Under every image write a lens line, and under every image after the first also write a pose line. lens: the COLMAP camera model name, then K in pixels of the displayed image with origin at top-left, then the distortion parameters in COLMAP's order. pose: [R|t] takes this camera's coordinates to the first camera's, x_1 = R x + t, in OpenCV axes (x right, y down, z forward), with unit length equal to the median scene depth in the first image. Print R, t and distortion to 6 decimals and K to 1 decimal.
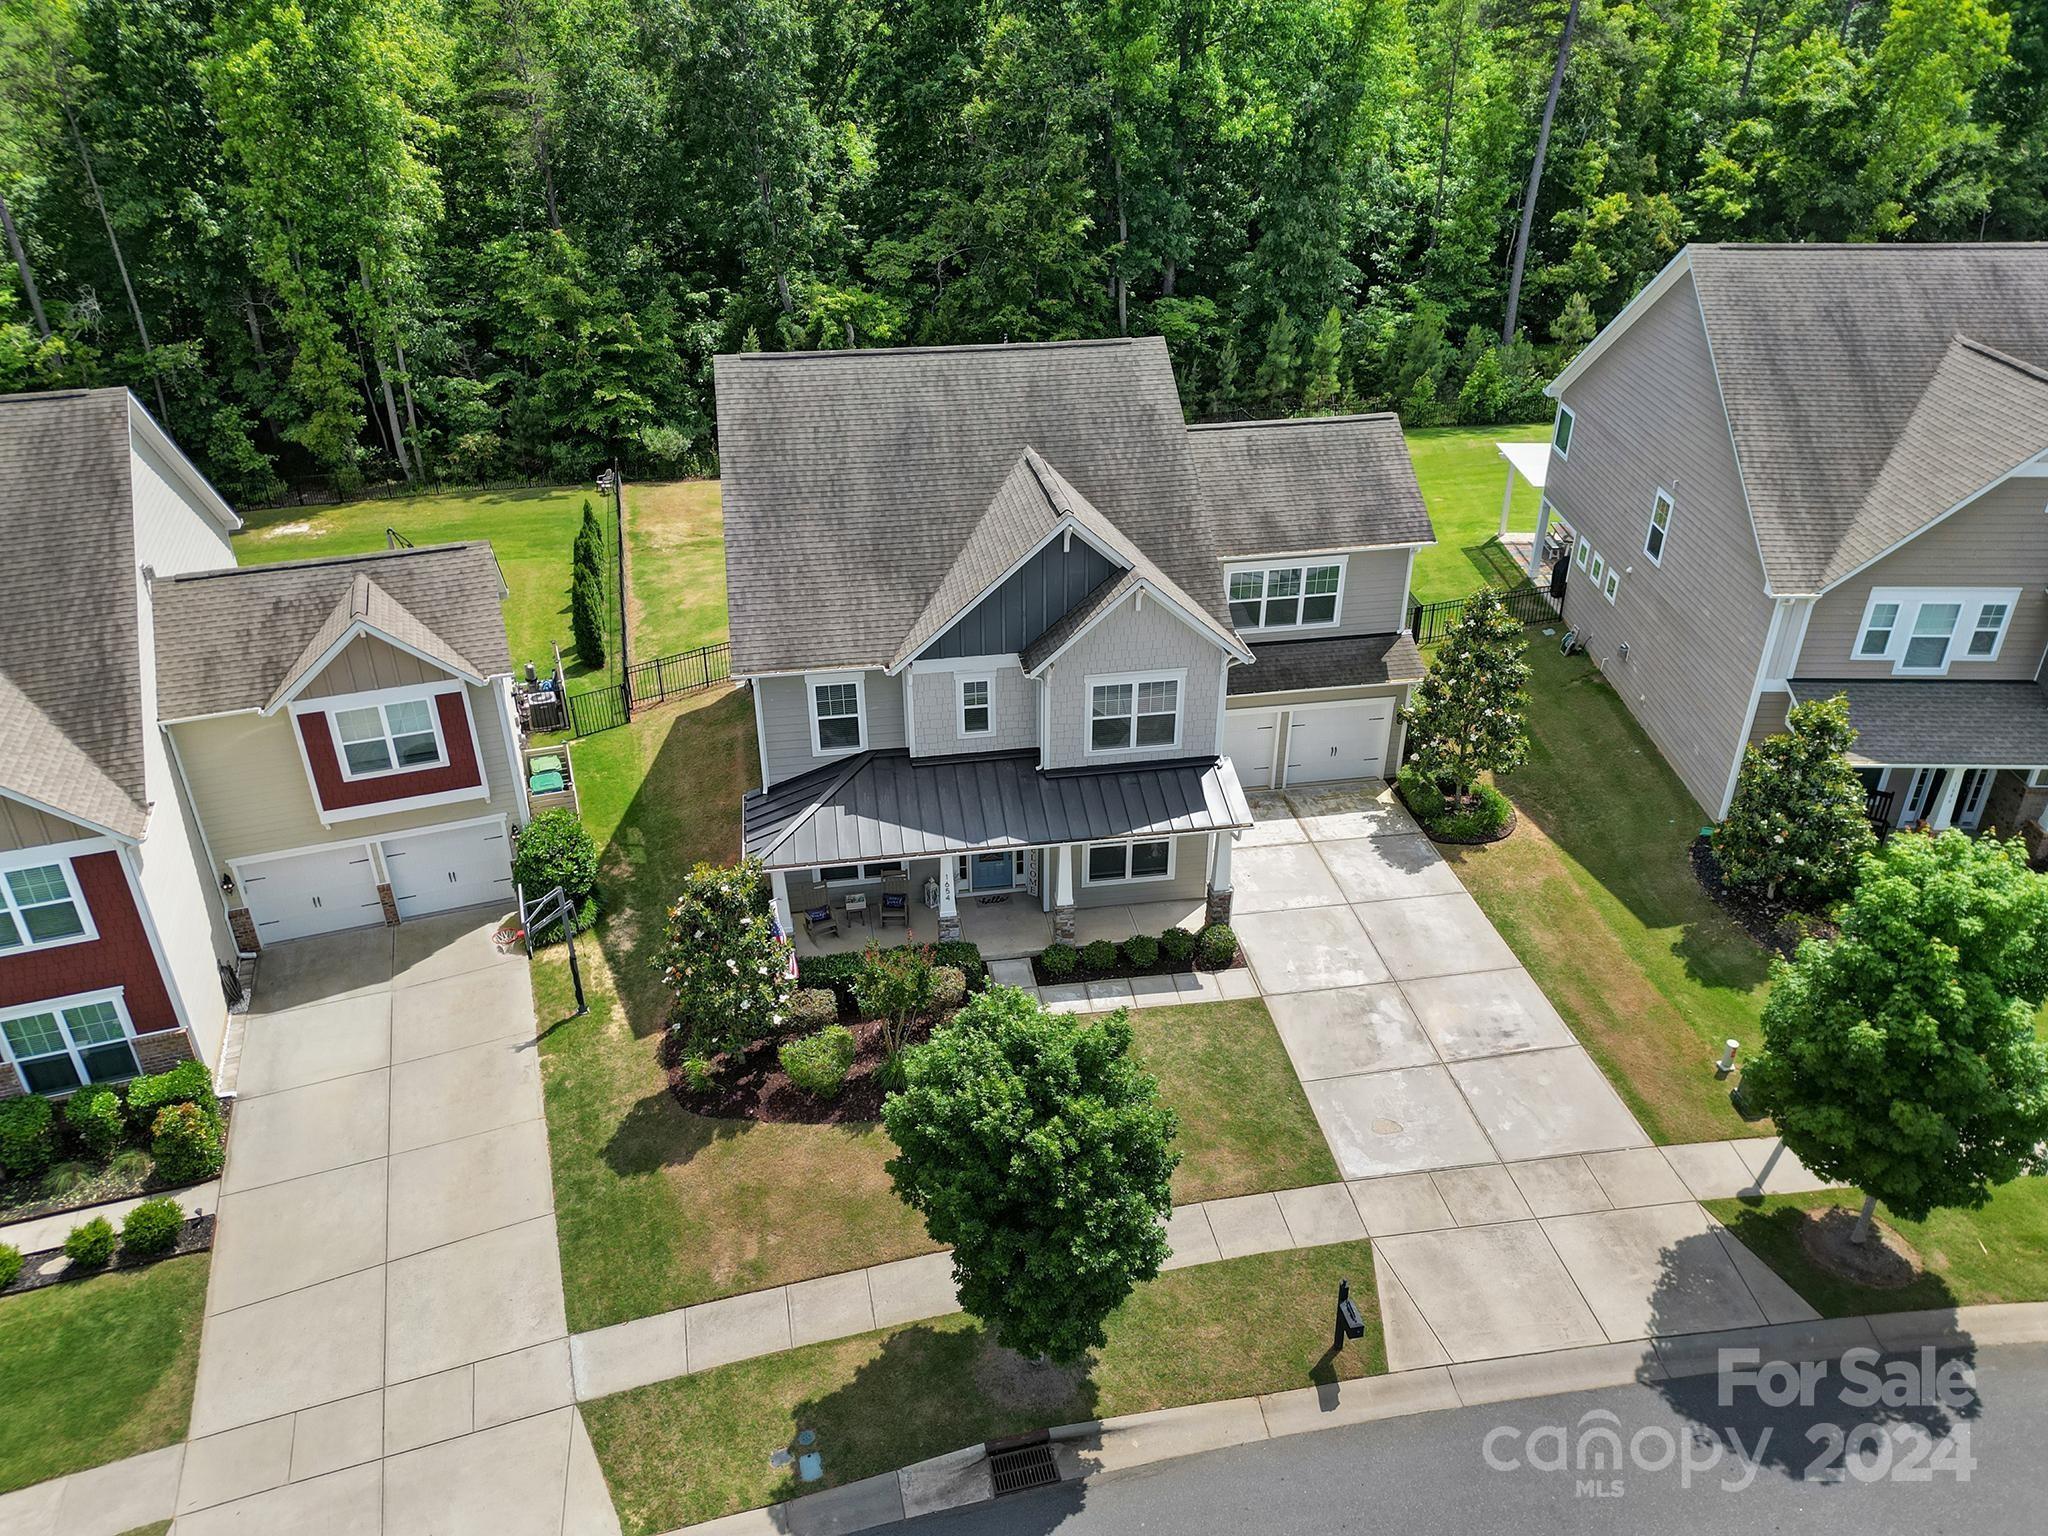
lens RADIAL K [[1427.6, 0, 1024.0], [0, 1427.6, 768.0], [0, 0, 1]] dist [0.084725, -0.094000]
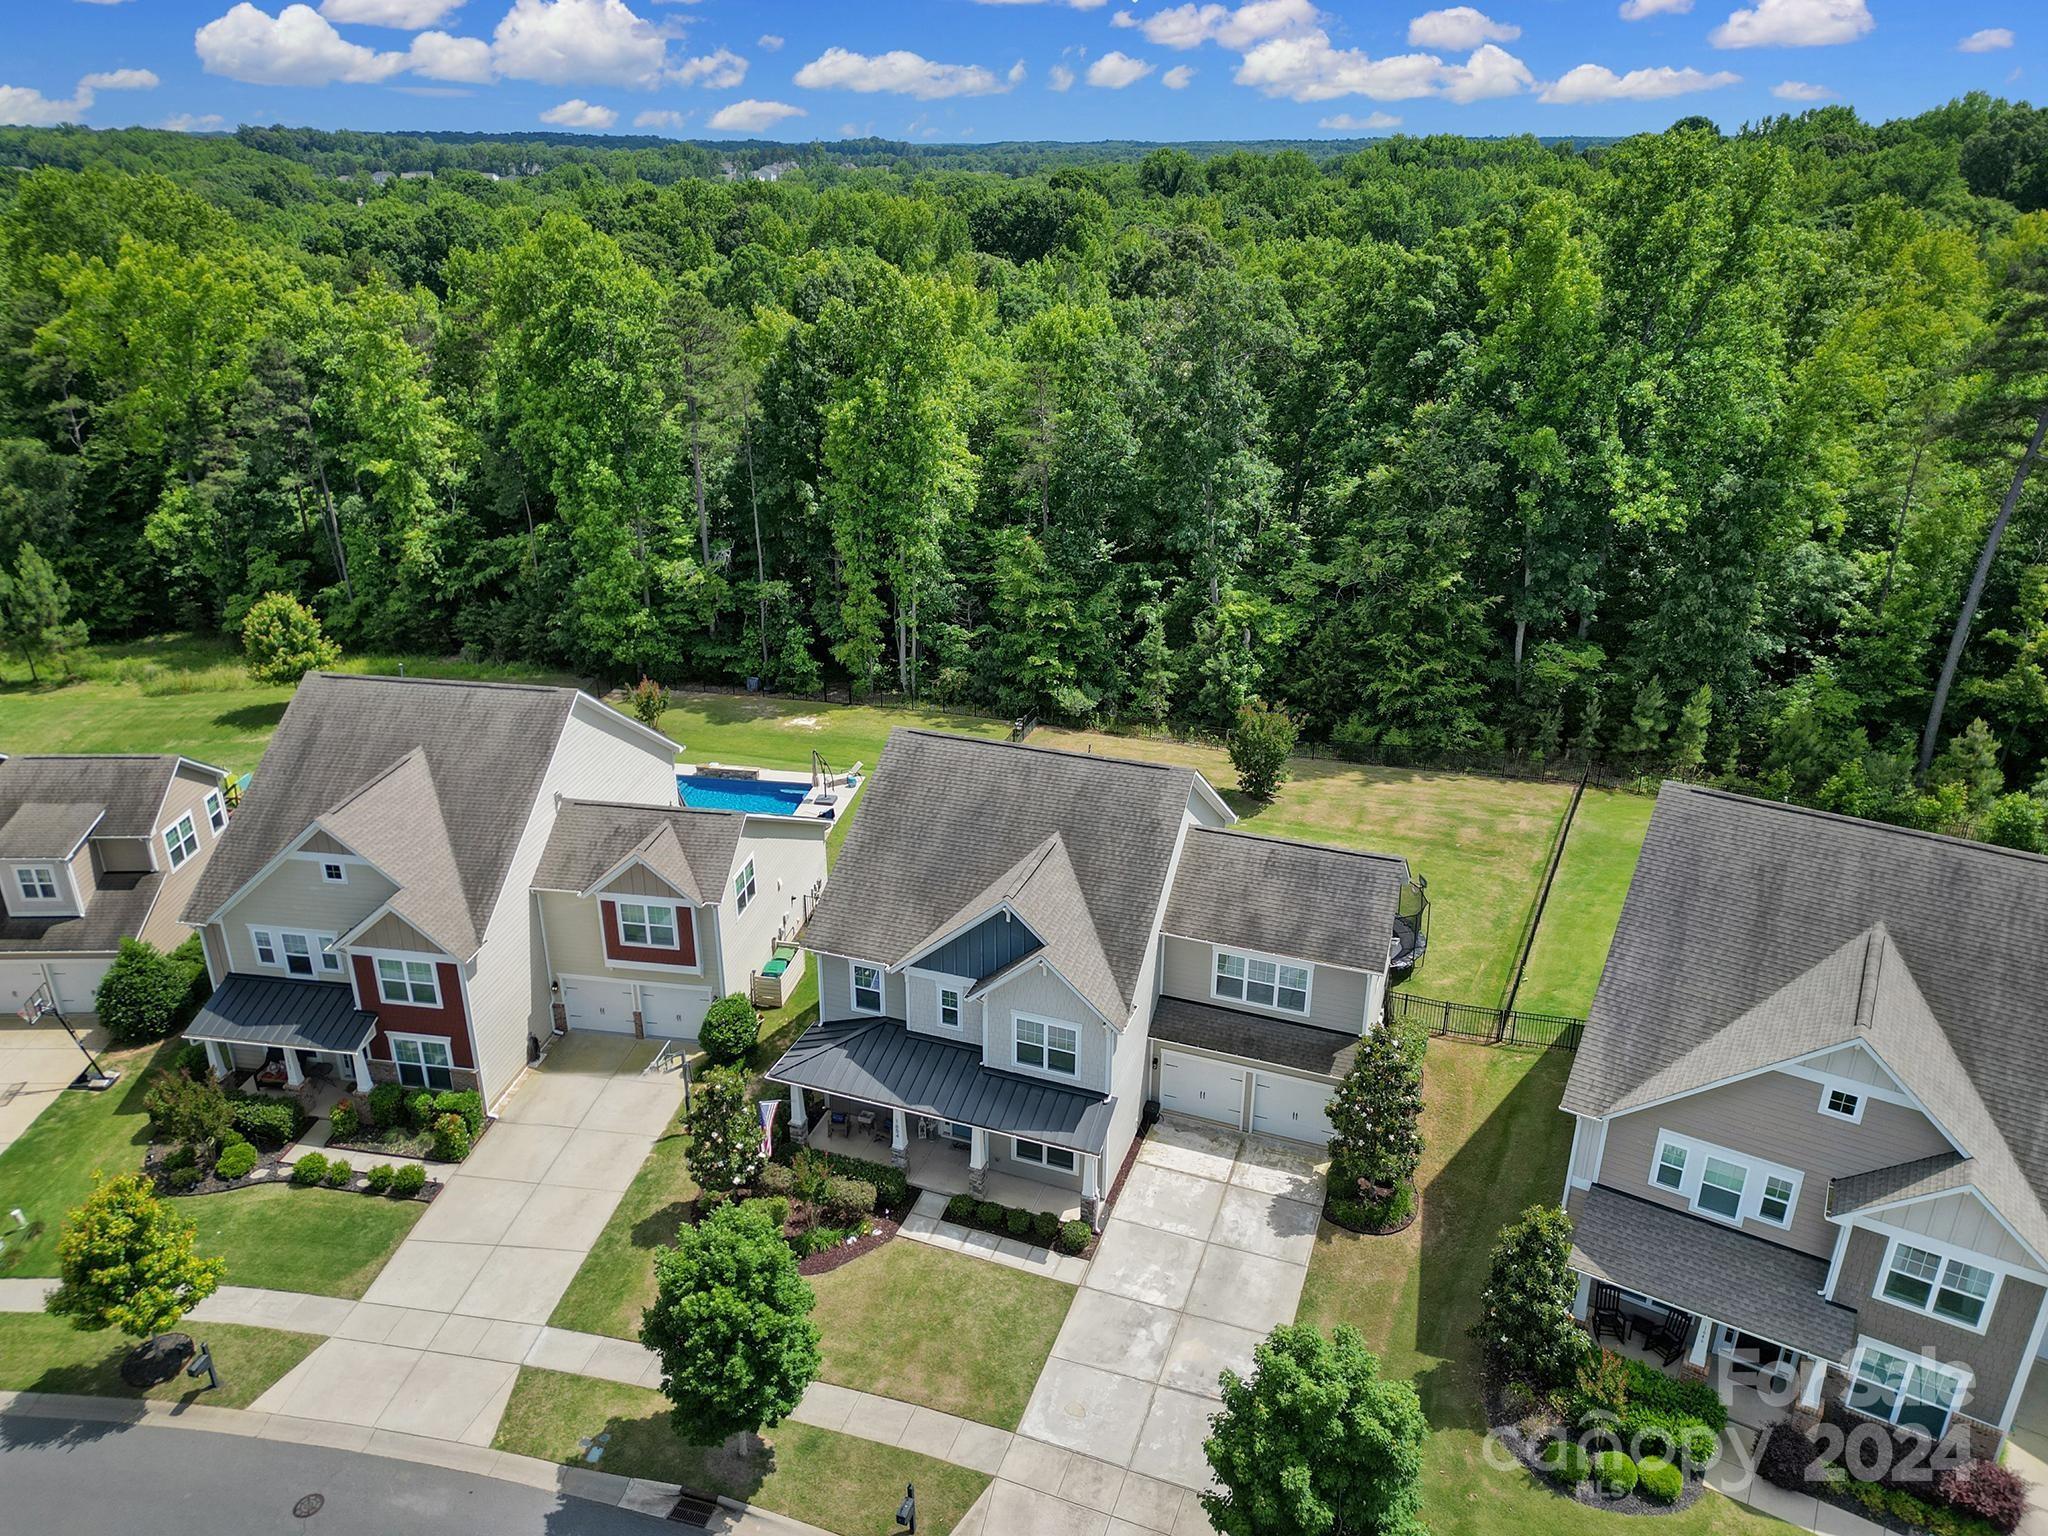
lens RADIAL K [[1427.6, 0, 1024.0], [0, 1427.6, 768.0], [0, 0, 1]] dist [0.084725, -0.094000]
pose [[0.869829, 0.202037, -0.450088, 0.599250], [-0.245822, 0.968475, -0.040337, -0.226352], [0.427749, 0.145728, 0.892073, -0.260668]]
